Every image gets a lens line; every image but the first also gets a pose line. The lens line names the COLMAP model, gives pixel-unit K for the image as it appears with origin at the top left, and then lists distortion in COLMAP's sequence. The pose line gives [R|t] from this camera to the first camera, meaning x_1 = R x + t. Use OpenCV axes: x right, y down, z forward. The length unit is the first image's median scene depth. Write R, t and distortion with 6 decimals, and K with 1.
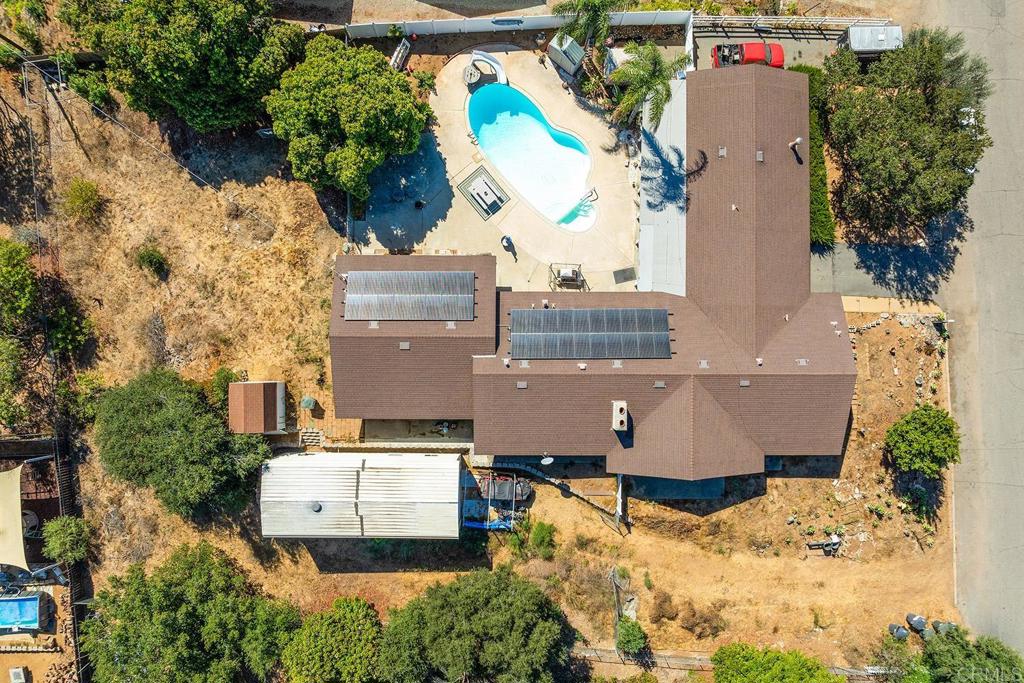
lens RADIAL K [[695.2, 0, 516.8], [0, 695.2, 342.3], [0, 0, 1]] dist [-0.037306, -0.001488]
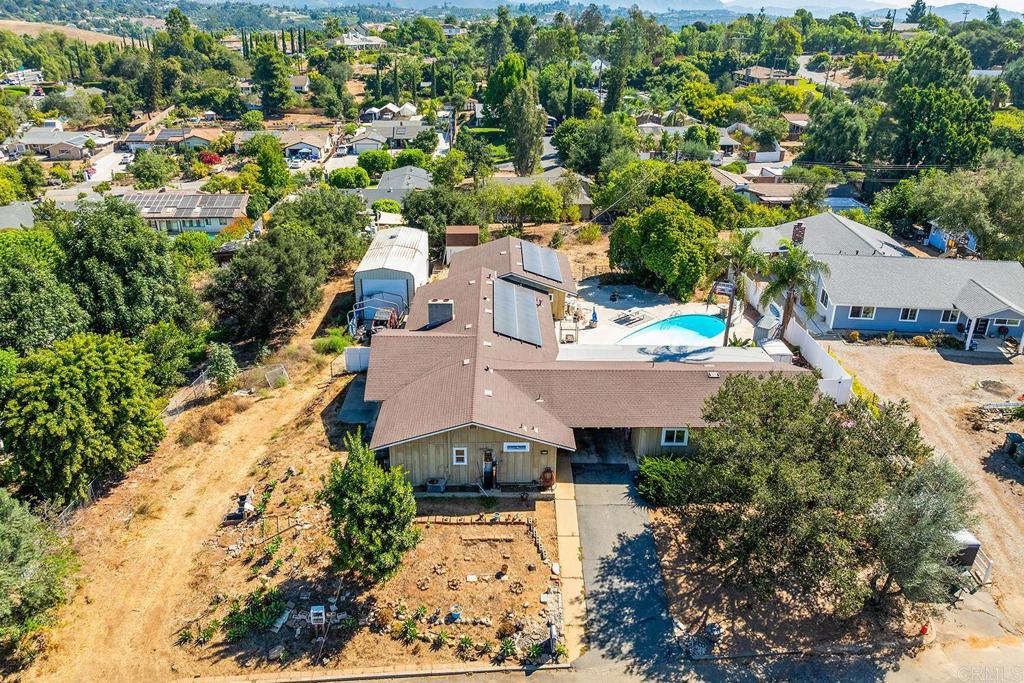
lens RADIAL K [[724.8, 0, 516.2], [0, 724.8, 341.4], [0, 0, 1]] dist [-0.038352, -0.003755]
pose [[0.022687, 0.404938, -0.914063, 1.106972], [-0.999738, 0.012092, -0.019456, 0.010539], [0.003175, 0.914264, 0.405106, 0.523007]]
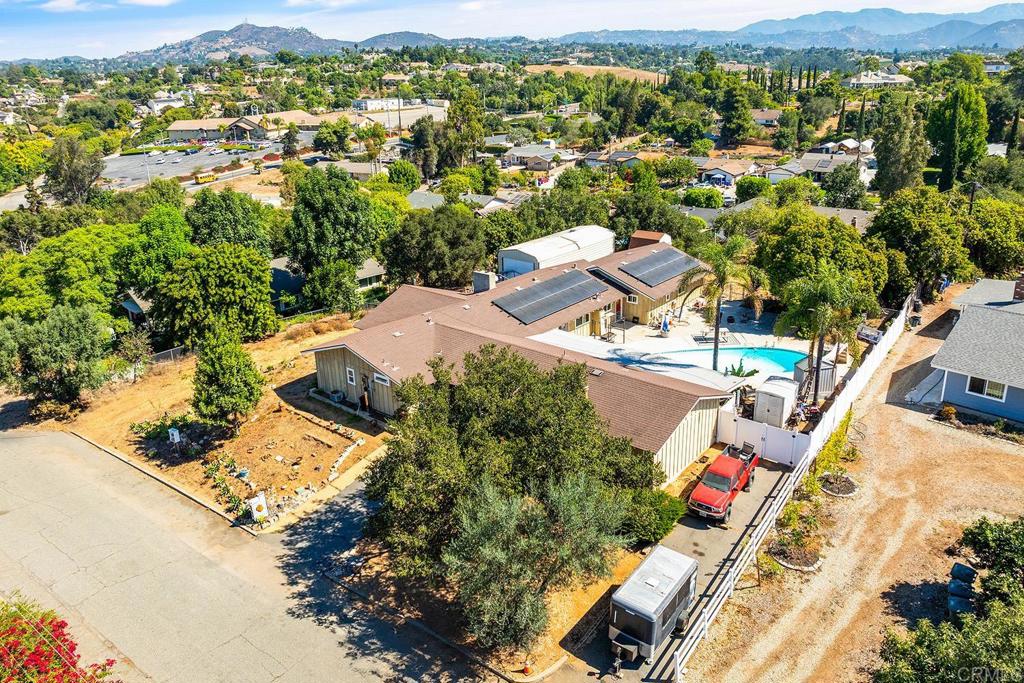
lens RADIAL K [[724.8, 0, 516.2], [0, 724.8, 341.4], [0, 0, 1]] dist [-0.038352, -0.003755]
pose [[-0.634267, 0.285830, -0.718336, 0.956094], [-0.772289, -0.191342, 0.605770, -0.667999], [0.035699, 0.938983, 0.342105, 0.603326]]
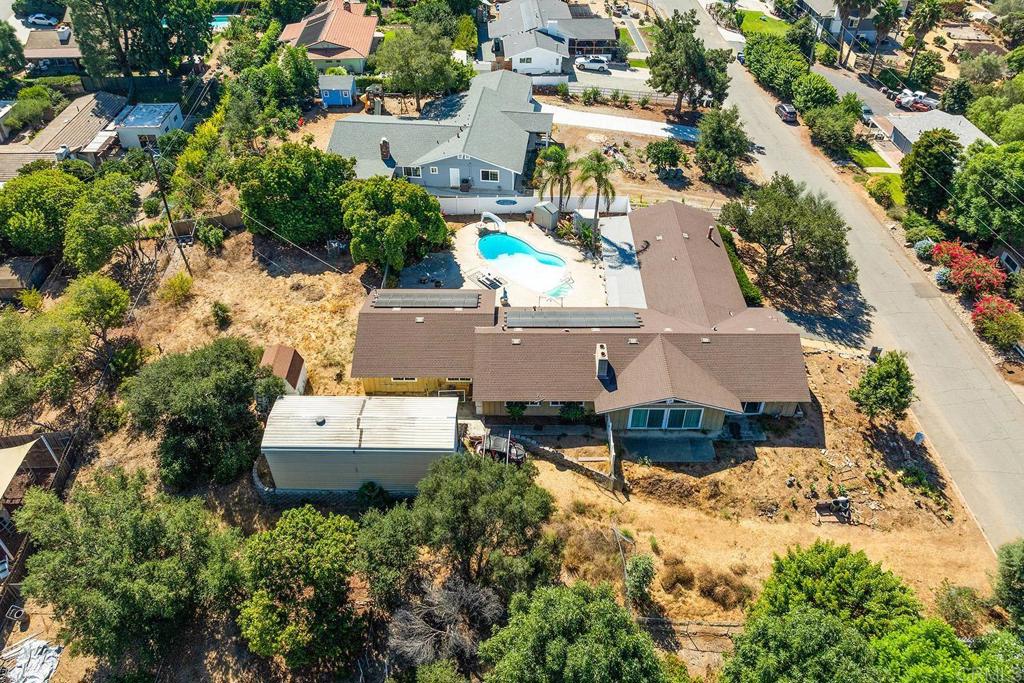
lens RADIAL K [[724.8, 0, 516.2], [0, 724.8, 341.4], [0, 0, 1]] dist [-0.038352, -0.003755]
pose [[0.999989, -0.004233, -0.002019, 0.009239], [0.001361, 0.673889, -0.738831, 0.880401], [0.004488, 0.738820, 0.673888, 0.156835]]
